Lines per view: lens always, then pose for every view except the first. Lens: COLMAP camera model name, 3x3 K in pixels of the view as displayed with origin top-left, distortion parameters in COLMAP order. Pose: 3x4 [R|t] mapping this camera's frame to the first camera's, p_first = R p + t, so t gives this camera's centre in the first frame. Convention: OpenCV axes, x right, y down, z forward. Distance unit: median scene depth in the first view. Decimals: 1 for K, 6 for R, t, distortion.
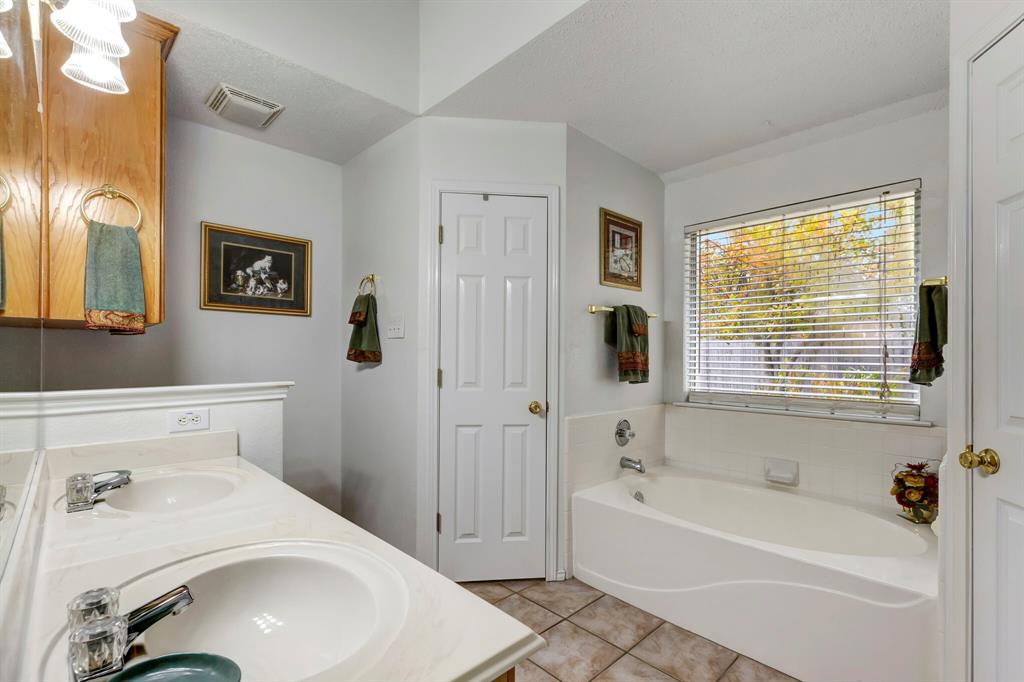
lens RADIAL K [[470.1, 0, 524.2], [0, 470.1, 358.5], [0, 0, 1]] dist [0.003208, 0.000380]
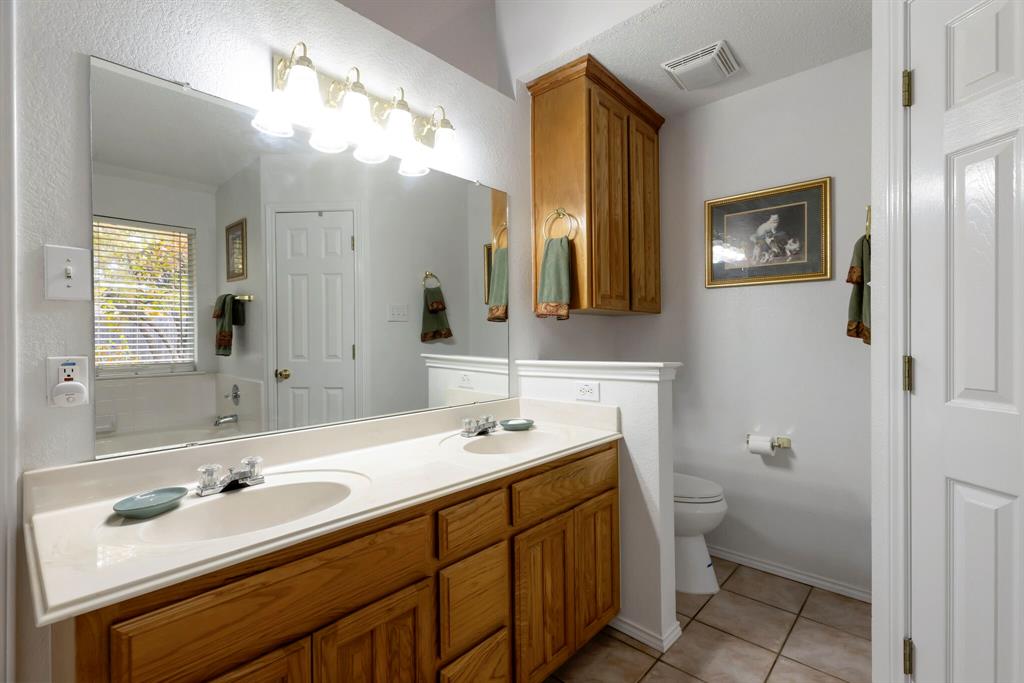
lens RADIAL K [[470.1, 0, 515.6], [0, 470.1, 338.9], [0, 0, 1]] dist [0.003208, 0.000380]
pose [[0.048964, -0.002387, -0.998798, 0.275550], [0.005094, 0.999985, -0.002140, 0.003150], [0.998788, -0.004983, 0.048975, 0.500860]]
